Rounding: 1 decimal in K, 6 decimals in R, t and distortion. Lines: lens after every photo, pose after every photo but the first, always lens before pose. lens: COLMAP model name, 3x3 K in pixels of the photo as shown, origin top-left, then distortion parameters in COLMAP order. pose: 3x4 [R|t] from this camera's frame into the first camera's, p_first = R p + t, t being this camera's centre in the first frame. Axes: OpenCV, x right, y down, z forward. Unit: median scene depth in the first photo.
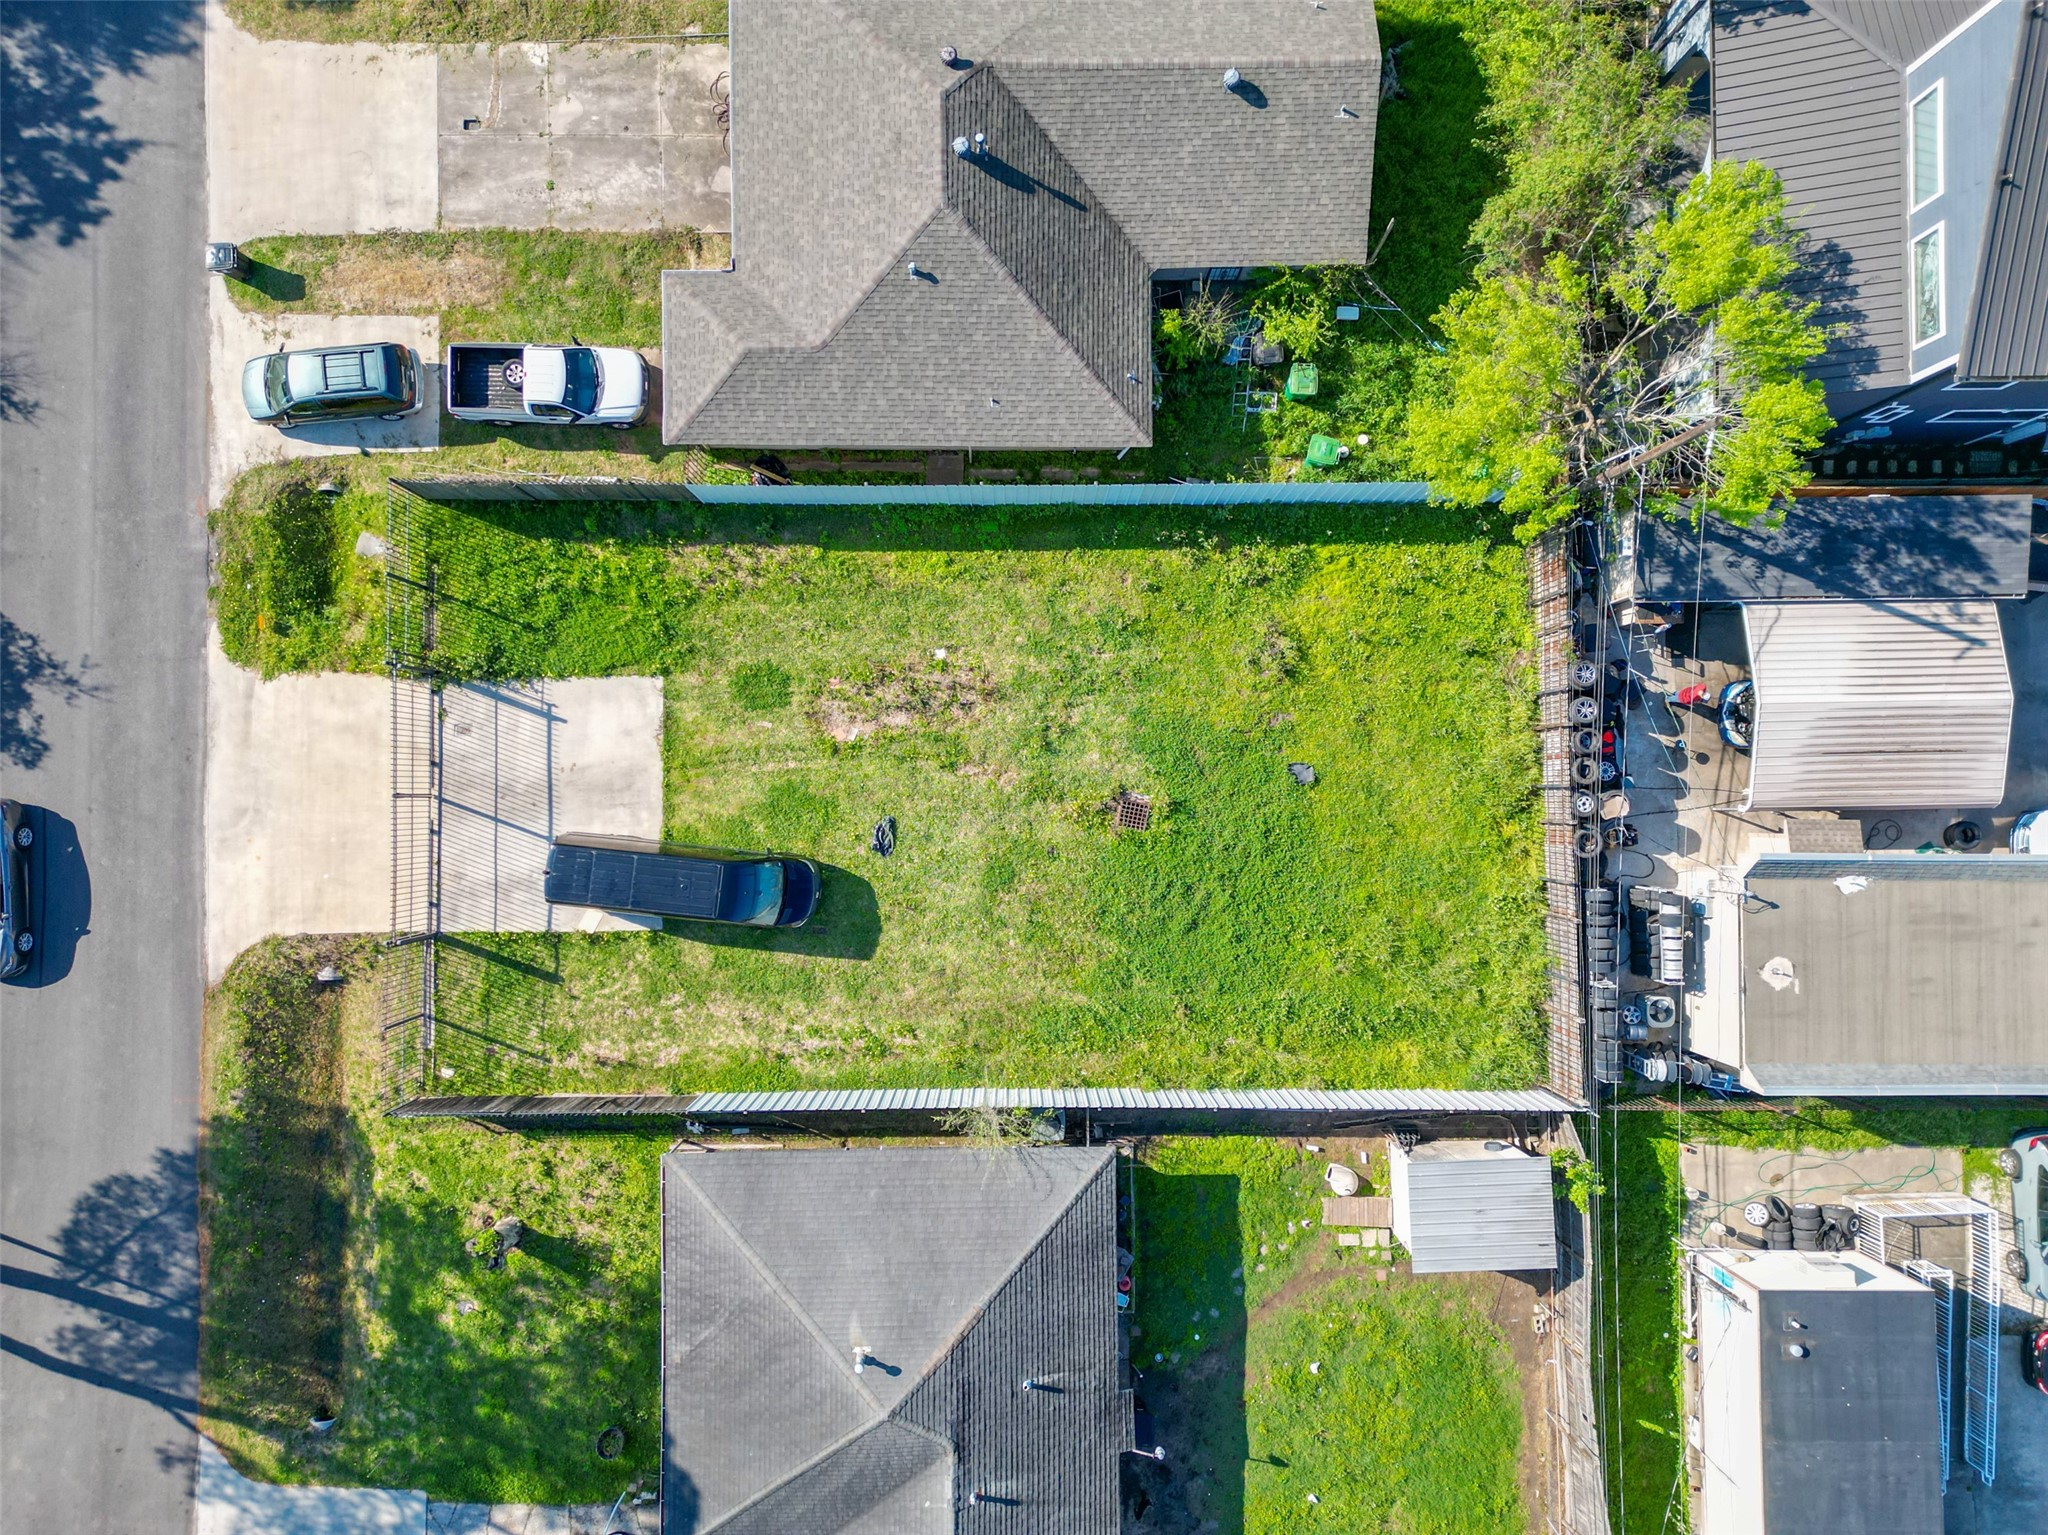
lens RADIAL K [[1425.3, 0, 1012.8], [0, 1425.3, 770.5], [0, 0, 1]] dist [0.075853, -0.065872]
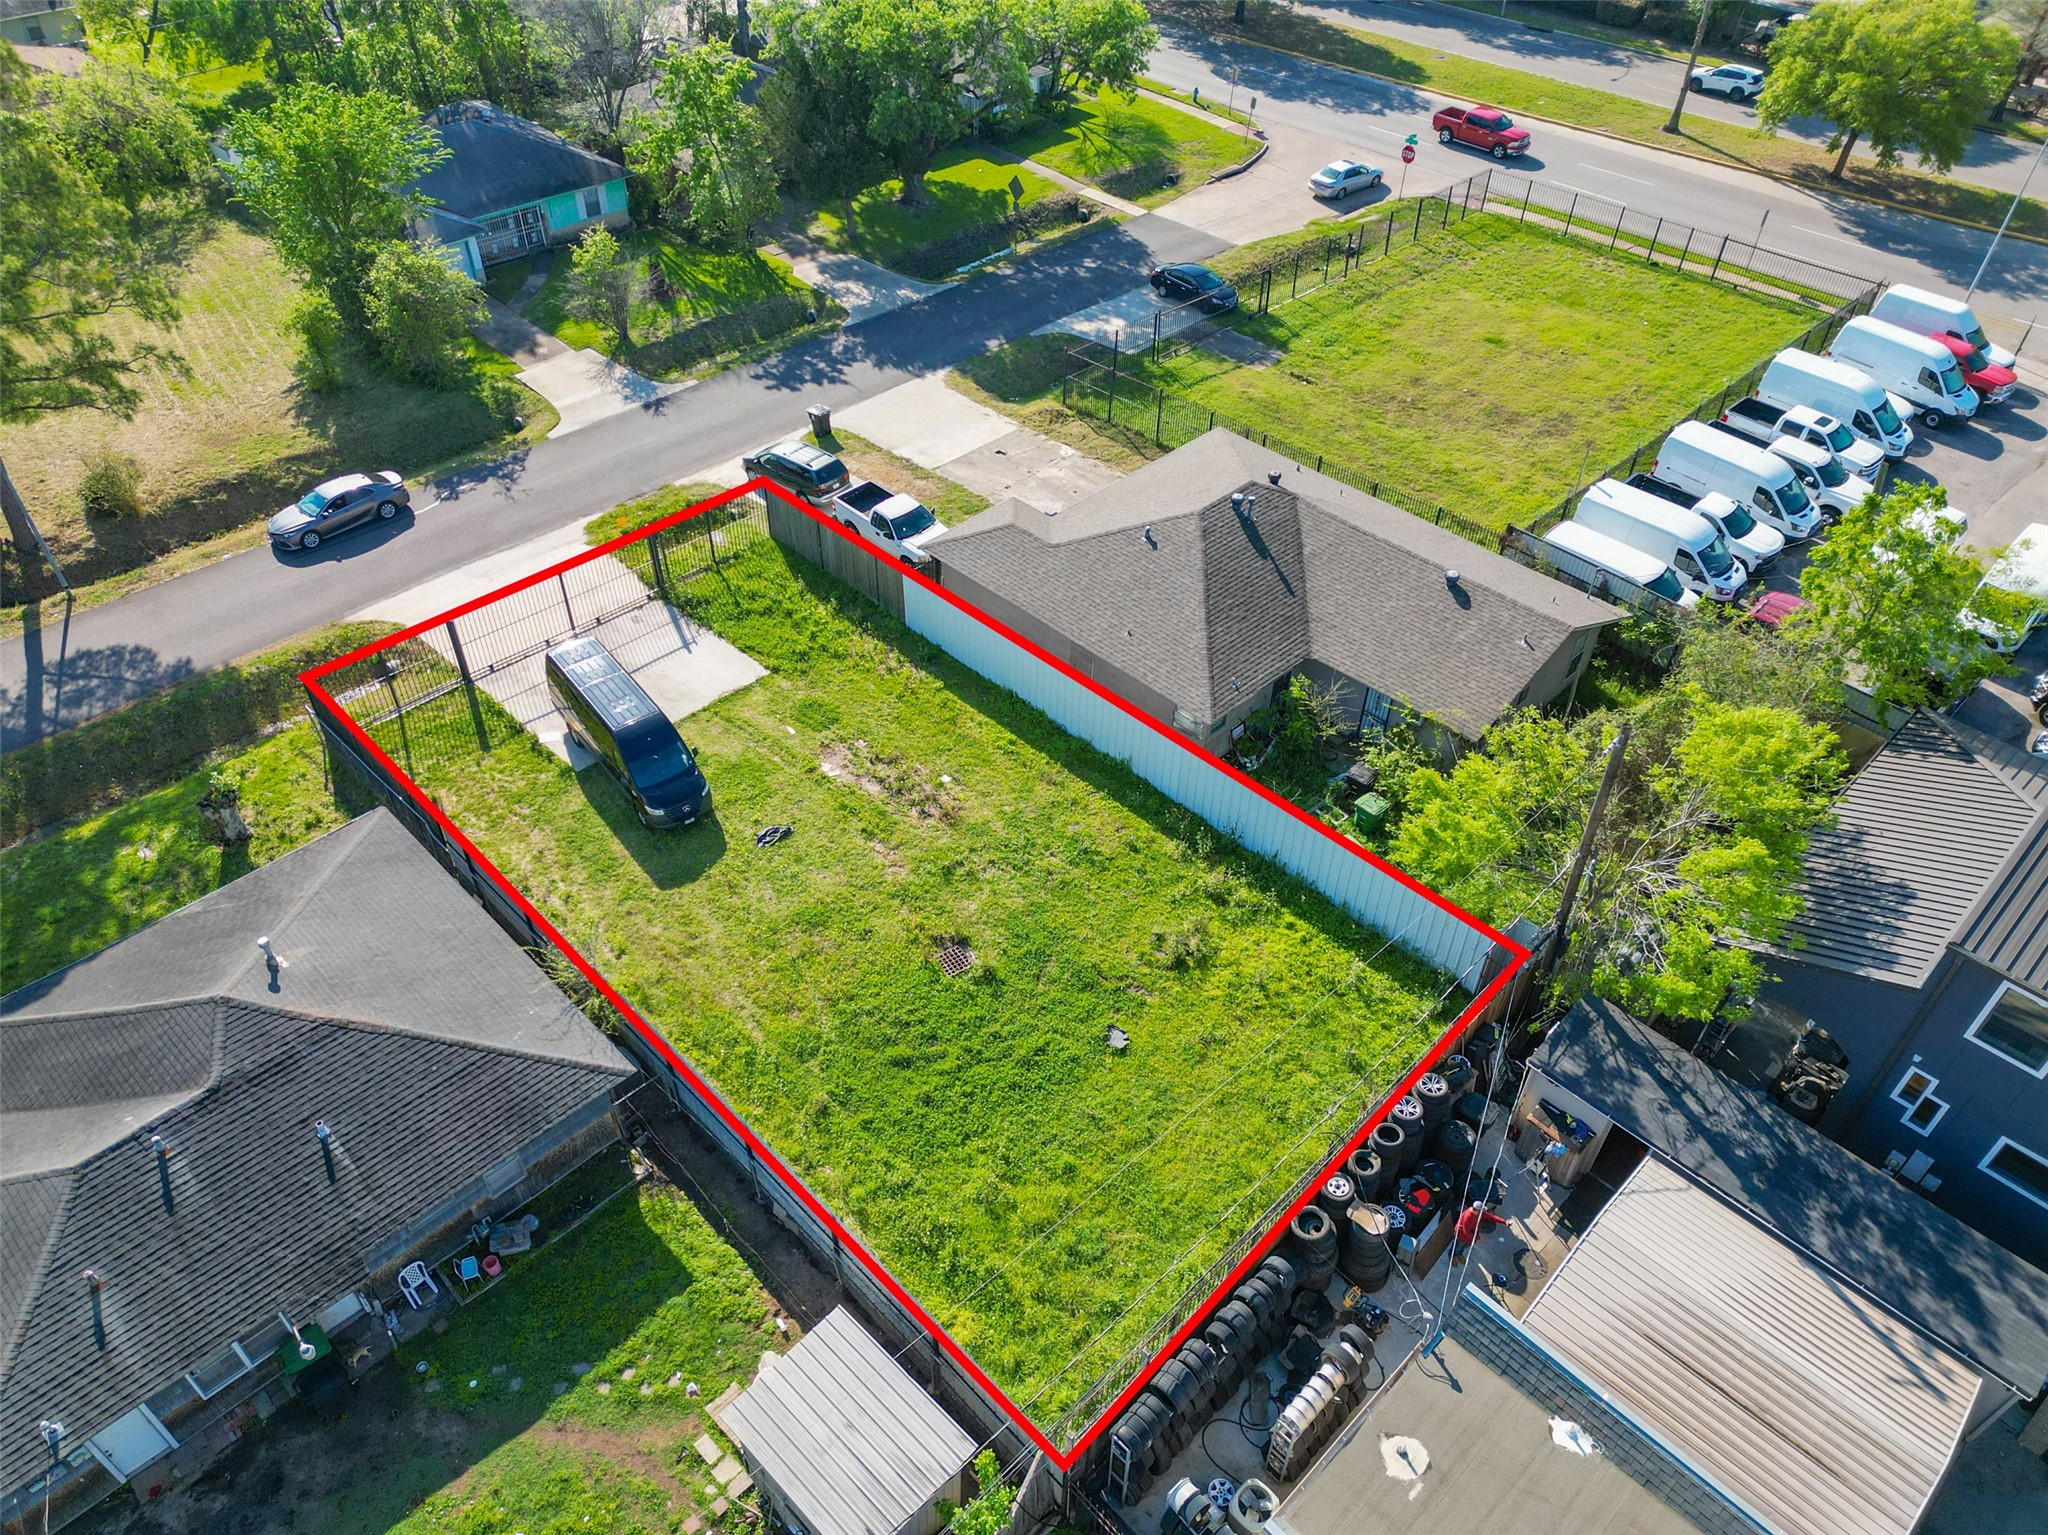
lens RADIAL K [[1427.4, 0, 1018.6], [0, 1427.4, 761.9], [0, 0, 1]] dist [0.086044, -0.087626]
pose [[0.695829, 0.472288, -0.541079, 0.560940], [-0.718083, 0.471571, -0.511838, 0.419708], [0.013422, 0.744691, 0.667274, 0.281298]]
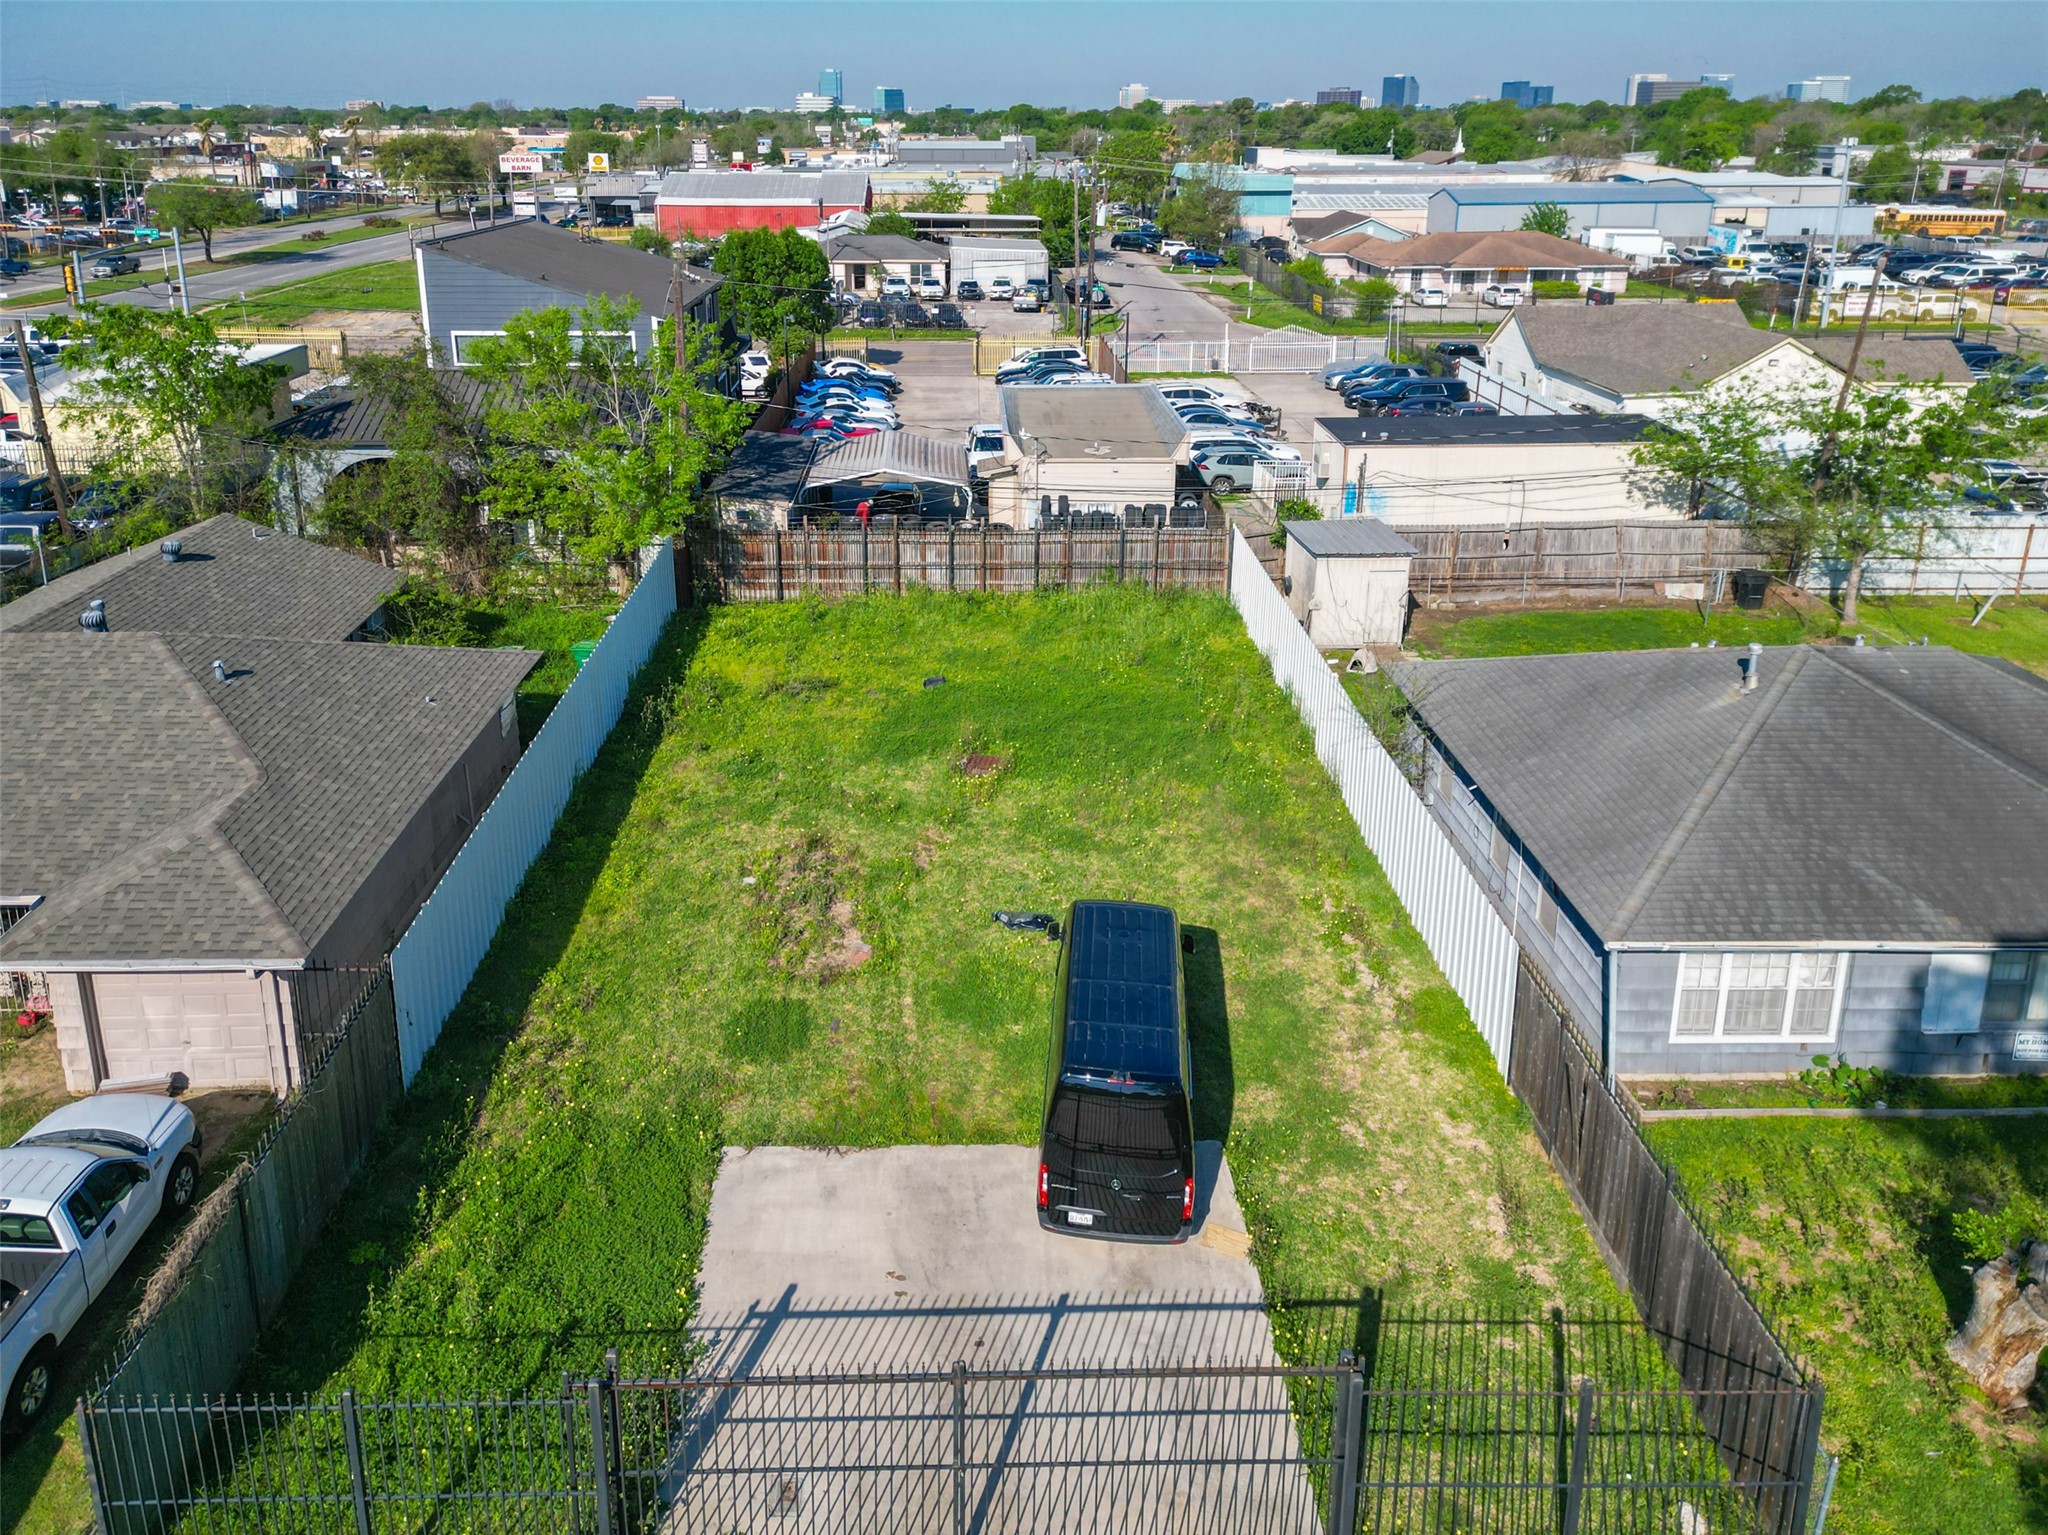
lens RADIAL K [[1512.9, 0, 986.8], [0, 1512.9, 547.8], [0, 0, 1]] dist [0.040462, -0.005124]
pose [[-0.017738, -0.286348, 0.957962, -0.703282], [0.999549, 0.018138, 0.023930, 0.010406], [-0.024227, 0.957954, 0.285897, 0.642102]]
